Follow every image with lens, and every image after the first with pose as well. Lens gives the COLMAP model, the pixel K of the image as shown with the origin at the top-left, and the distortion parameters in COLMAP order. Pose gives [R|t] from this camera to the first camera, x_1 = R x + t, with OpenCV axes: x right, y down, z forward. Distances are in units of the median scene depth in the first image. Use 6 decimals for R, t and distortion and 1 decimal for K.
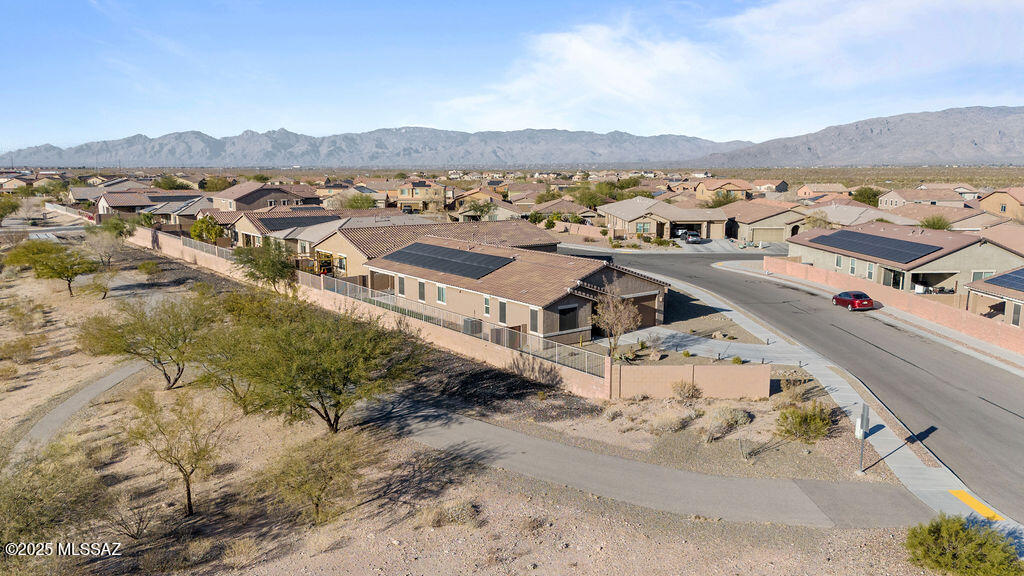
lens RADIAL K [[757.6, 0, 513.5], [0, 757.6, 286.9], [0, 0, 1]] dist [0.045999, -0.020869]
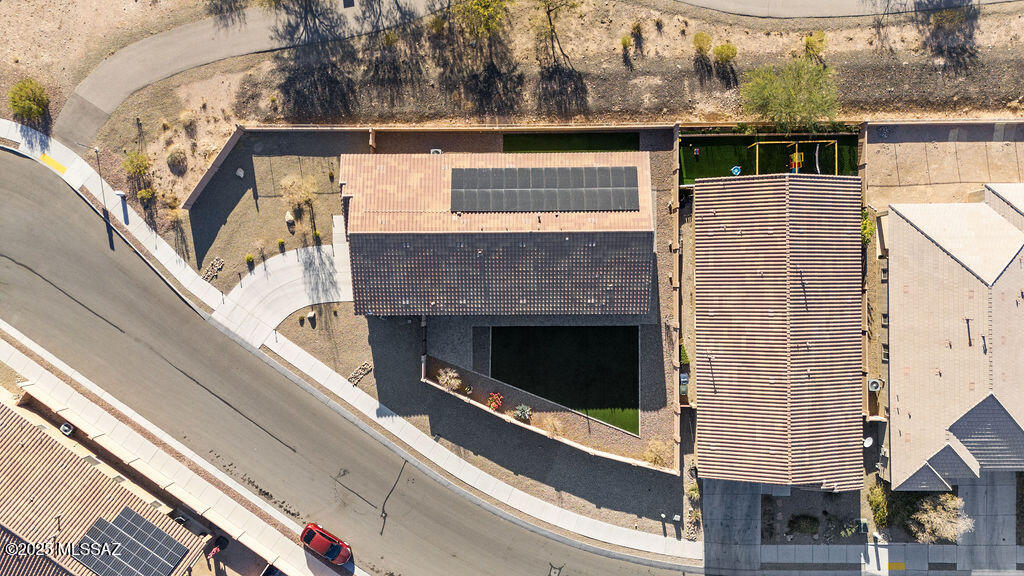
lens RADIAL K [[757.6, 0, 513.4], [0, 757.6, 289.4], [0, 0, 1]] dist [0.045999, -0.020869]
pose [[-0.595914, 0.802843, 0.018124, 0.028937], [-0.122285, -0.113026, 0.986038, -1.552114], [0.793683, 0.585378, 0.165529, 1.364674]]
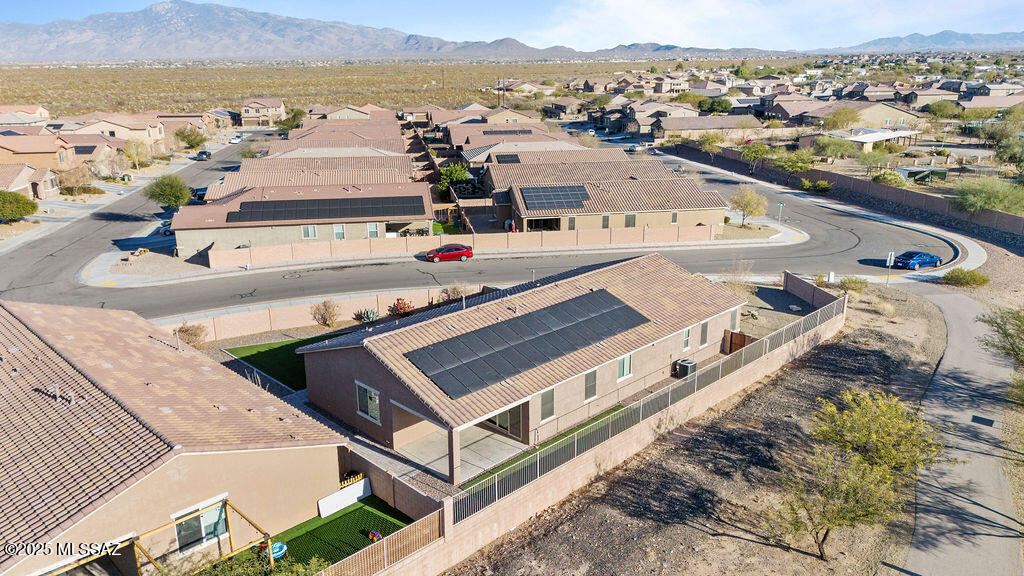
lens RADIAL K [[757.6, 0, 515.7], [0, 757.6, 288.6], [0, 0, 1]] dist [0.045999, -0.020869]
pose [[-0.141779, -0.280301, 0.949384, -1.045364], [0.163635, 0.939241, 0.301744, -0.412539], [-0.976280, 0.198133, -0.087298, 1.649610]]
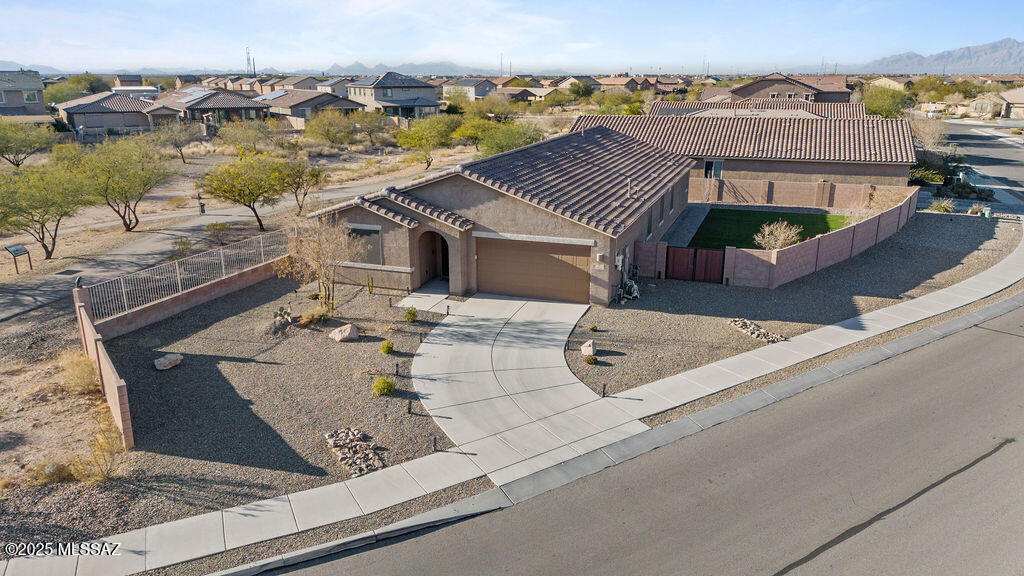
lens RADIAL K [[757.6, 0, 516.1], [0, 757.6, 286.4], [0, 0, 1]] dist [0.045999, -0.020869]
pose [[0.552377, 0.230613, -0.801060, 0.814989], [-0.138210, 0.973007, 0.184810, -0.073925], [0.822057, 0.008630, 0.569340, 0.915685]]
